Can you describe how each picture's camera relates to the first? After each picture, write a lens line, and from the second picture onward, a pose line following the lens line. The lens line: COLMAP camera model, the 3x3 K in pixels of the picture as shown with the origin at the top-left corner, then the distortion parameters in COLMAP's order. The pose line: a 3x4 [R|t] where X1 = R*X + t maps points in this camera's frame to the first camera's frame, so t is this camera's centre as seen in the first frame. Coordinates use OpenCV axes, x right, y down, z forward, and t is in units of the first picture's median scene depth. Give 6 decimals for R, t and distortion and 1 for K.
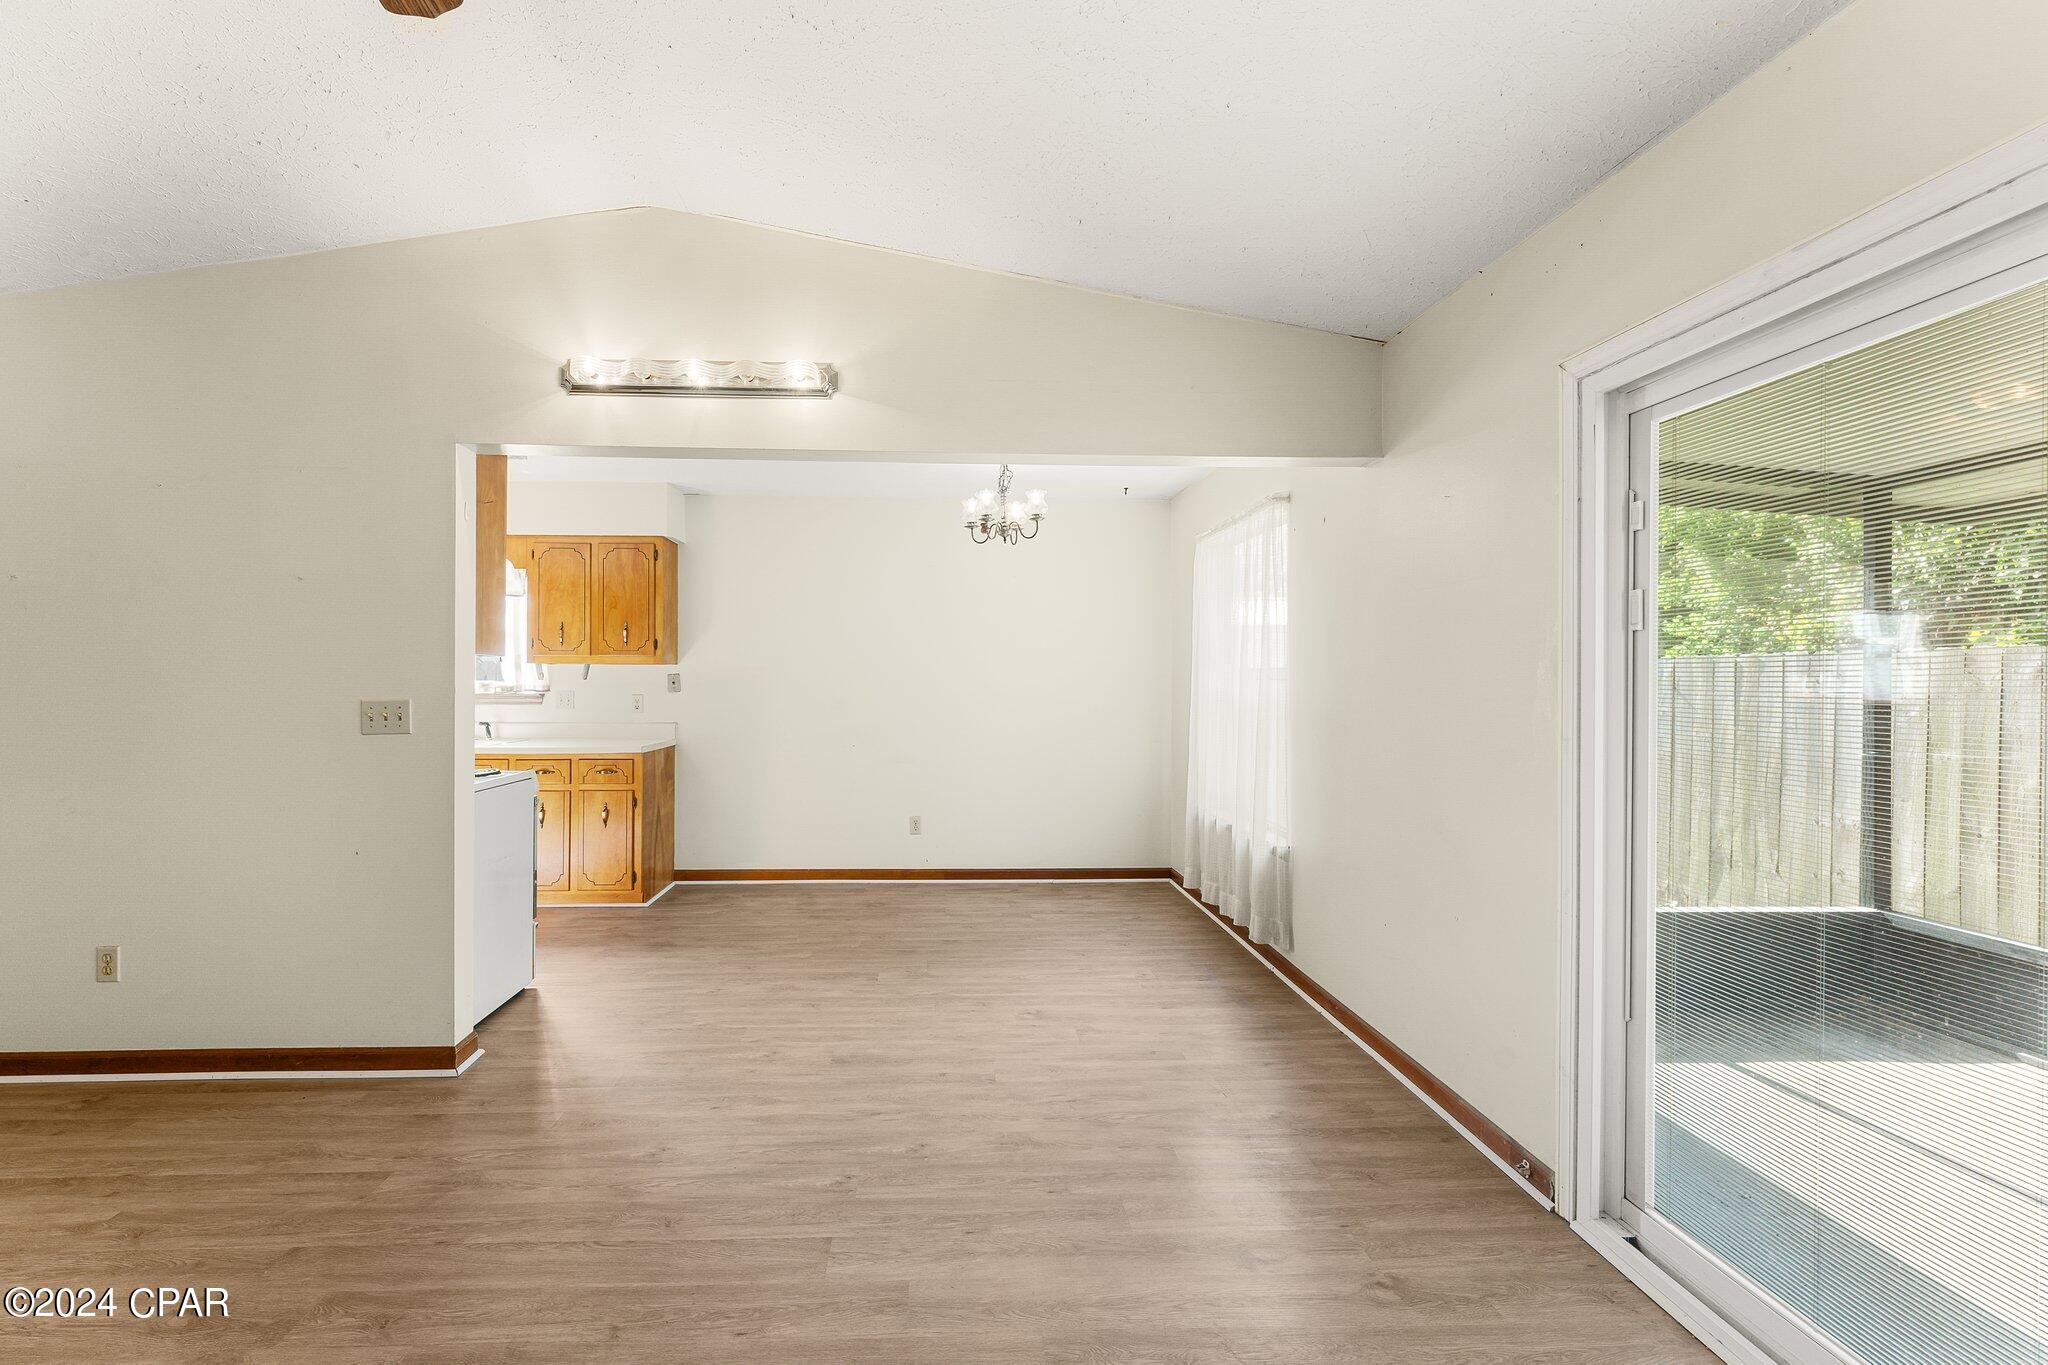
lens RADIAL K [[830.1, 0, 955.5], [0, 830.1, 684.6], [0, 0, 1]] dist [0.000442, 0.000044]
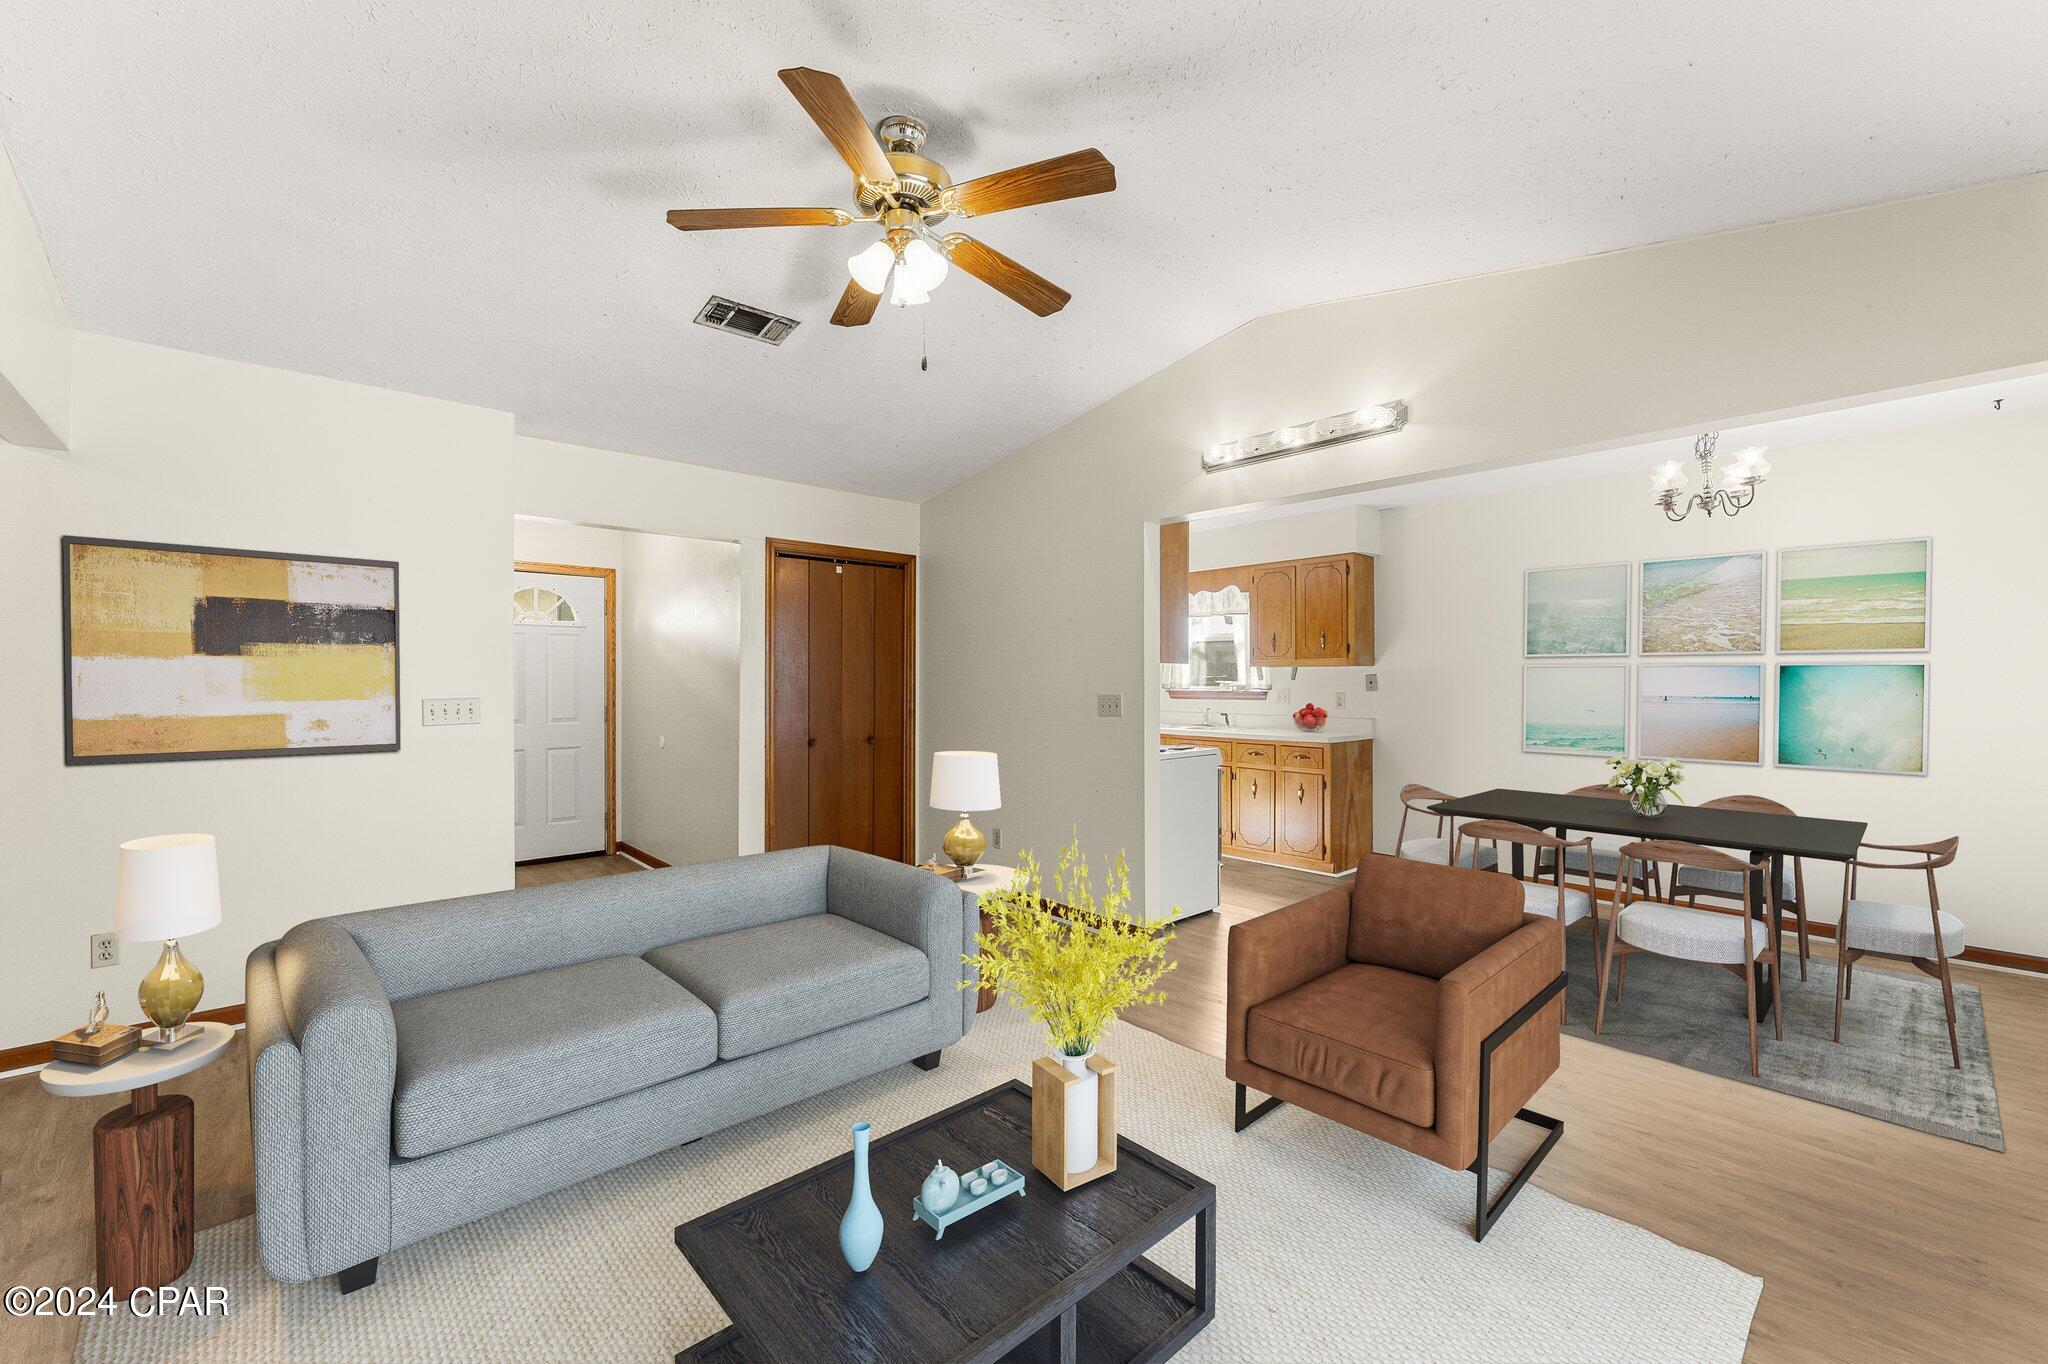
lens RADIAL K [[817.6, 0, 1024.0], [0, 817.6, 682.0], [0, 0, 1]] dist [-0.000346, 0.000140]
pose [[0.650178, -0.002729, -0.759777, 0.210929], [0.000624, 0.999995, -0.003058, 0.000343], [0.759782, 0.001514, 0.650176, -0.065914]]
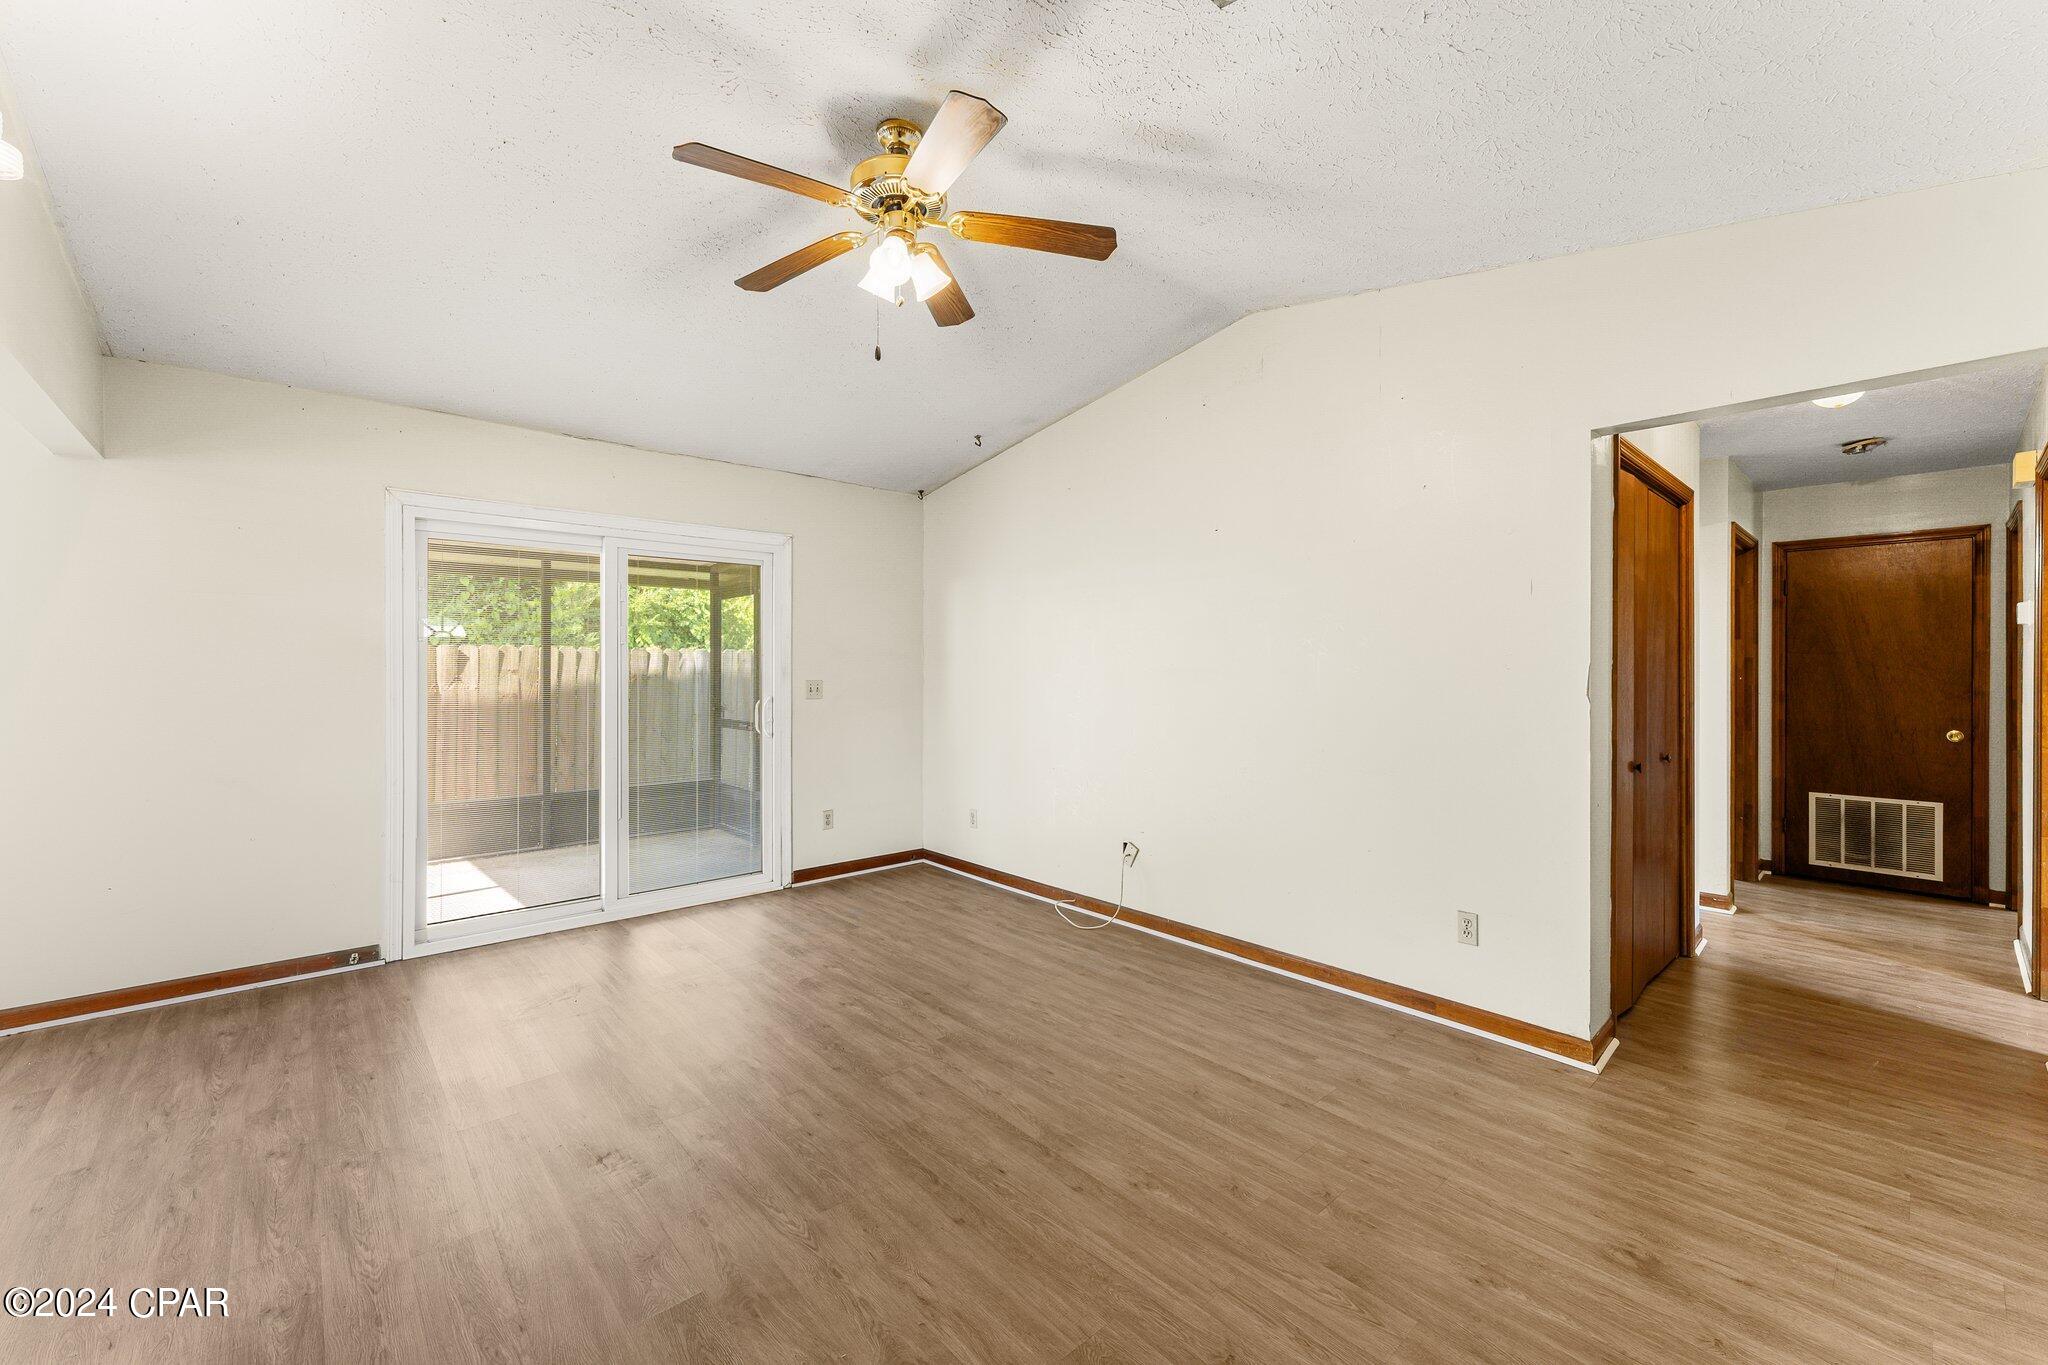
lens RADIAL K [[817.6, 0, 1024.0], [0, 817.6, 682.5], [0, 0, 1]] dist [-0.000346, 0.000140]
pose [[-0.645355, -0.020353, 0.763612, -4.974714], [-0.007532, 0.999766, 0.020282, -0.058251], [-0.763846, 0.007338, -0.645357, 3.573873]]
